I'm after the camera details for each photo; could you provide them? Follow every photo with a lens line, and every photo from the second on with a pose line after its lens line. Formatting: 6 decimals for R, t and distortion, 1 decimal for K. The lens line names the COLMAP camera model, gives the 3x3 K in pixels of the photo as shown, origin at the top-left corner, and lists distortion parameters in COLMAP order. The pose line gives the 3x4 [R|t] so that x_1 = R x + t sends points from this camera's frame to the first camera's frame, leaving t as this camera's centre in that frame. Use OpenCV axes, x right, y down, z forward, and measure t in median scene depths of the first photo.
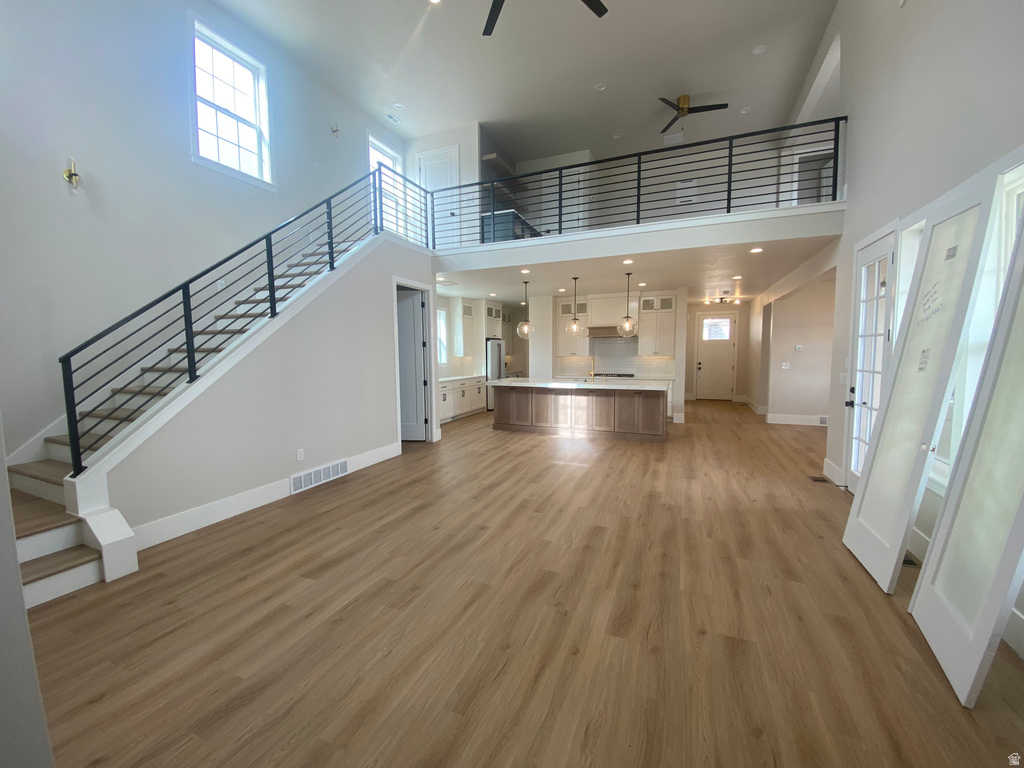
lens RADIAL K [[417.5, 0, 509.9], [0, 417.5, 385.7], [0, 0, 1]] dist [0.004098, -0.004675]
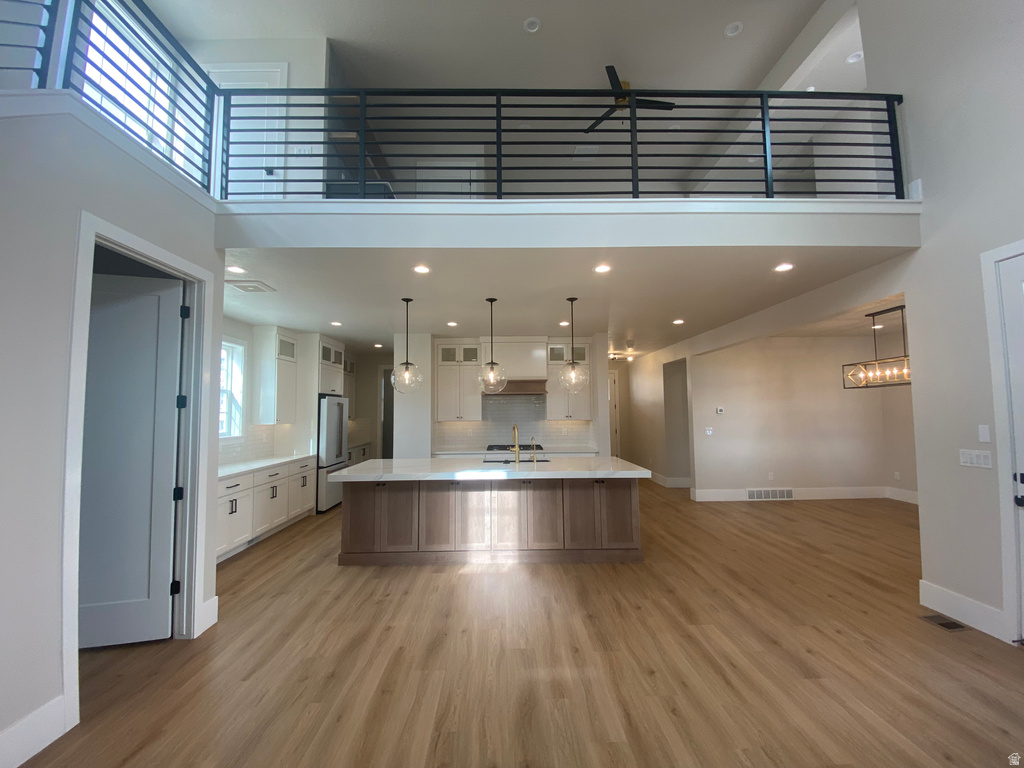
lens RADIAL K [[417.5, 0, 513.2], [0, 417.5, 384.4], [0, 0, 1]] dist [0.004098, -0.004675]
pose [[0.912716, 0.026176, 0.407756, -0.065110], [0.035841, 0.988970, -0.143712, -0.038593], [-0.407020, 0.145782, 0.901711, 0.438102]]
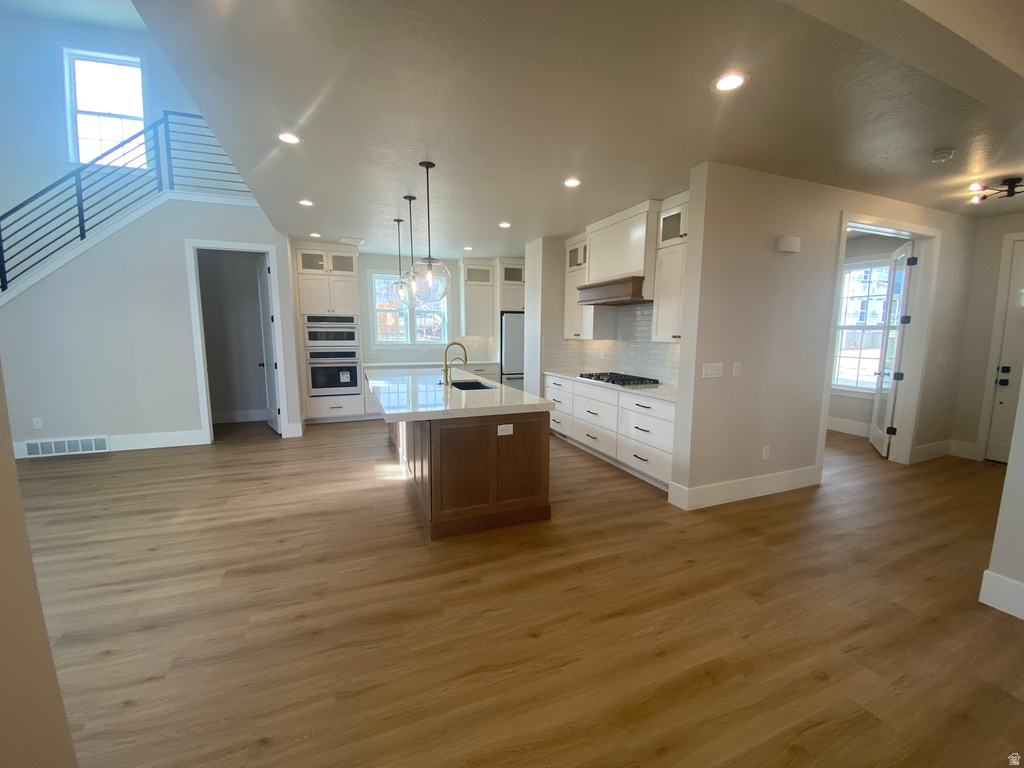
lens RADIAL K [[417.5, 0, 505.8], [0, 417.5, 386.1], [0, 0, 1]] dist [0.004098, -0.004675]
pose [[0.694309, 0.107818, -0.711555, 0.669891], [-0.068163, 0.994121, 0.084123, -0.063900], [0.716442, -0.009906, 0.697576, 0.691512]]
